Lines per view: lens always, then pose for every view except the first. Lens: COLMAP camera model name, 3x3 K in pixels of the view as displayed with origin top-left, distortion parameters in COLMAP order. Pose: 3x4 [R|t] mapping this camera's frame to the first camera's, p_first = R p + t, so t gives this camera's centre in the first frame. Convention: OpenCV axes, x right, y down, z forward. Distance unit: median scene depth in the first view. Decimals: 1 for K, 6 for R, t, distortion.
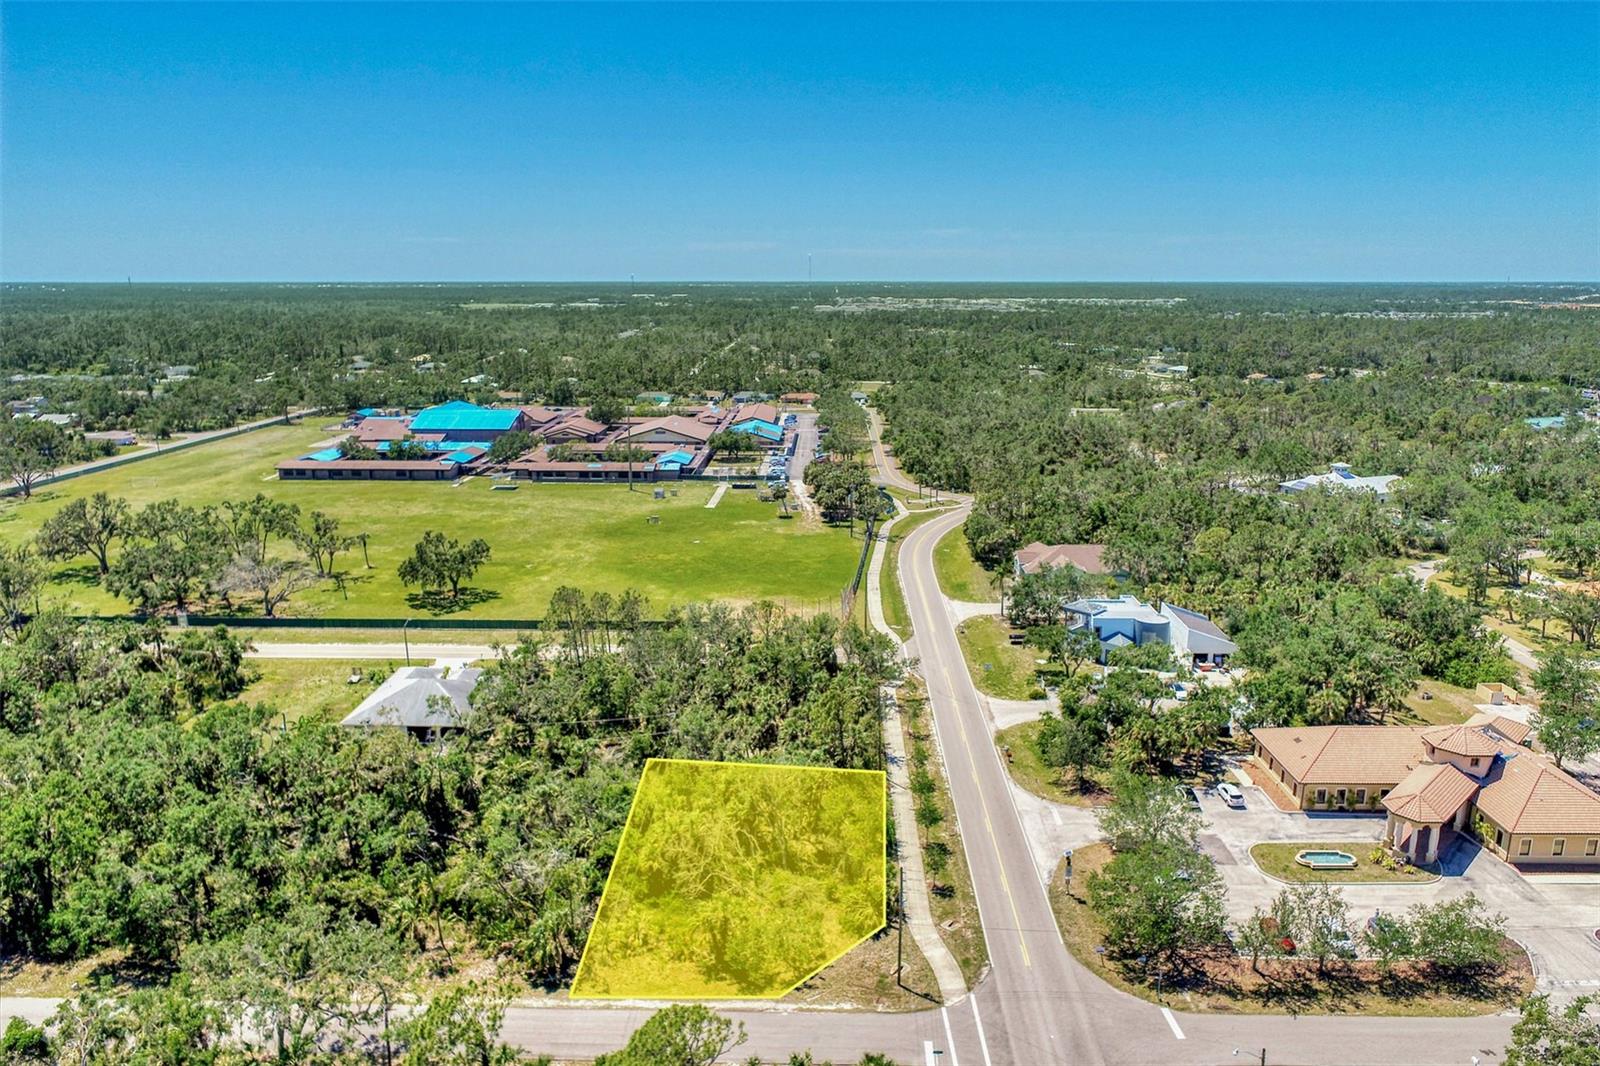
lens RADIAL K [[1073.5, 0, 800.0], [0, 1073.5, 533.0], [0, 0, 1]] dist [-0.009312, 0.000731]
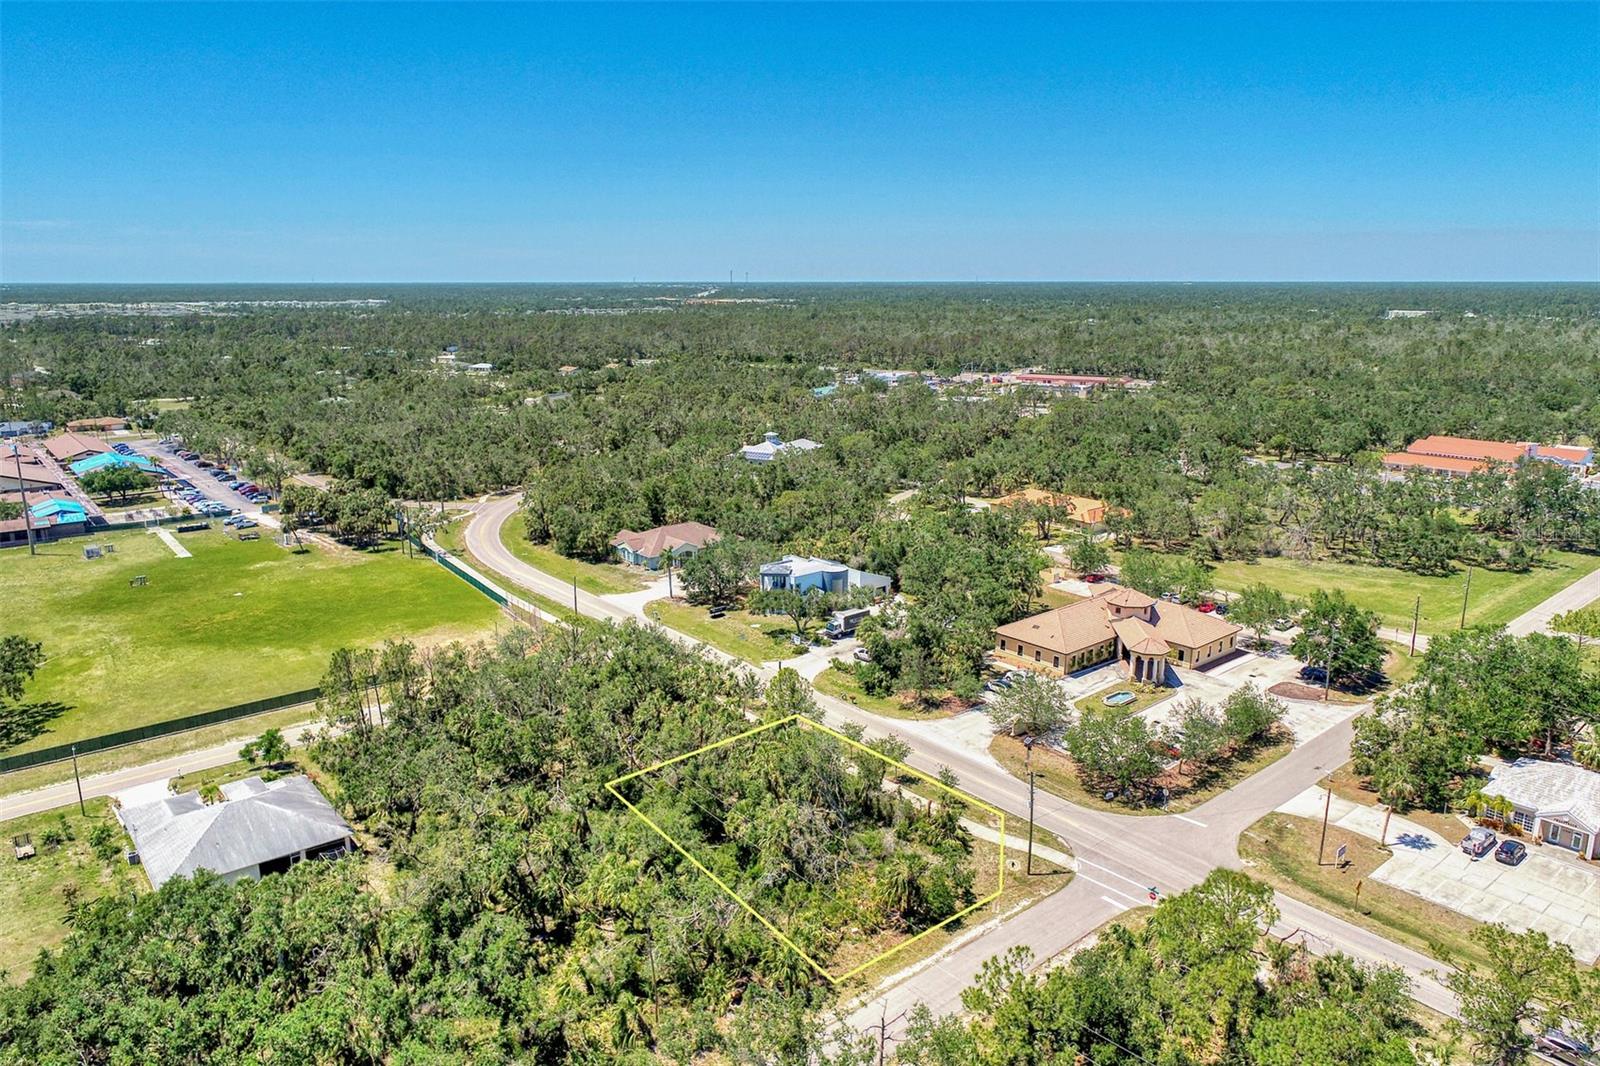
lens RADIAL K [[1073.5, 0, 800.0], [0, 1073.5, 533.0], [0, 0, 1]] dist [-0.009312, 0.000731]
pose [[0.746343, -0.150783, 0.648256, -0.515898], [0.151386, 0.986929, 0.055265, -0.031889], [-0.648115, 0.056890, 0.759414, 0.163243]]
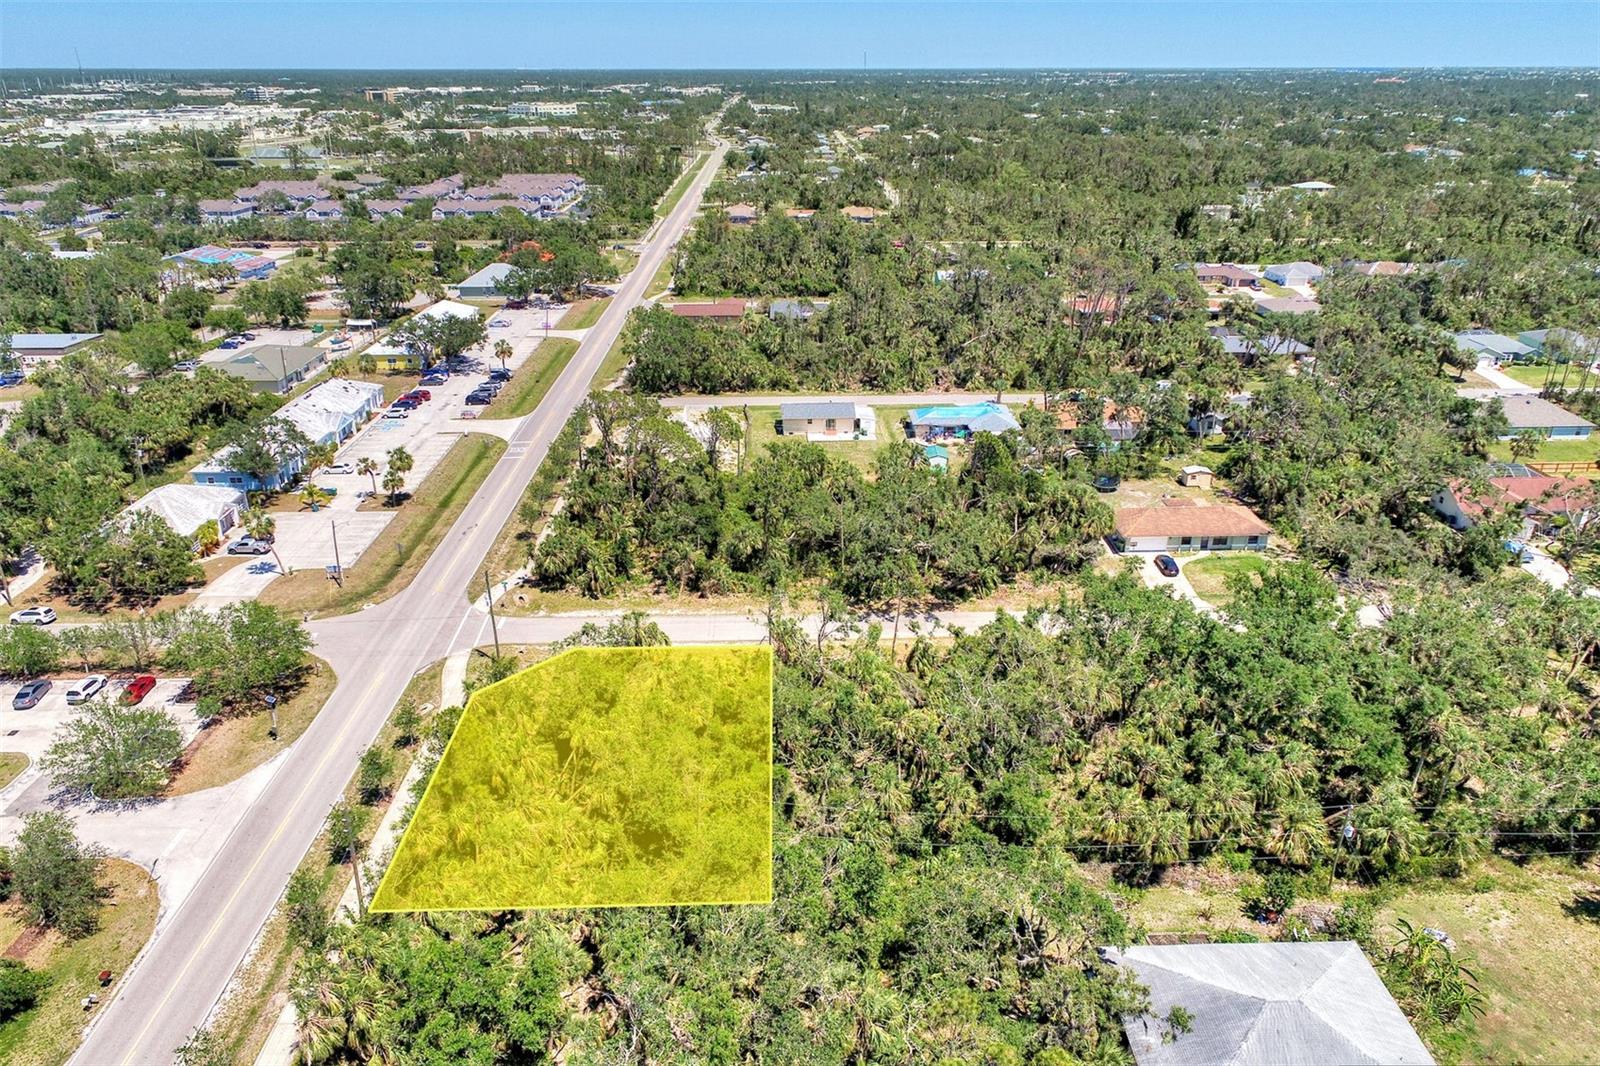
lens RADIAL K [[1073.5, 0, 800.0], [0, 1073.5, 533.0], [0, 0, 1]] dist [-0.009312, 0.000731]
pose [[-0.999174, 0.017814, -0.036513, -0.144370], [-0.007601, 0.800899, 0.598751, -0.290087], [0.039910, 0.598534, -0.800103, 1.232146]]
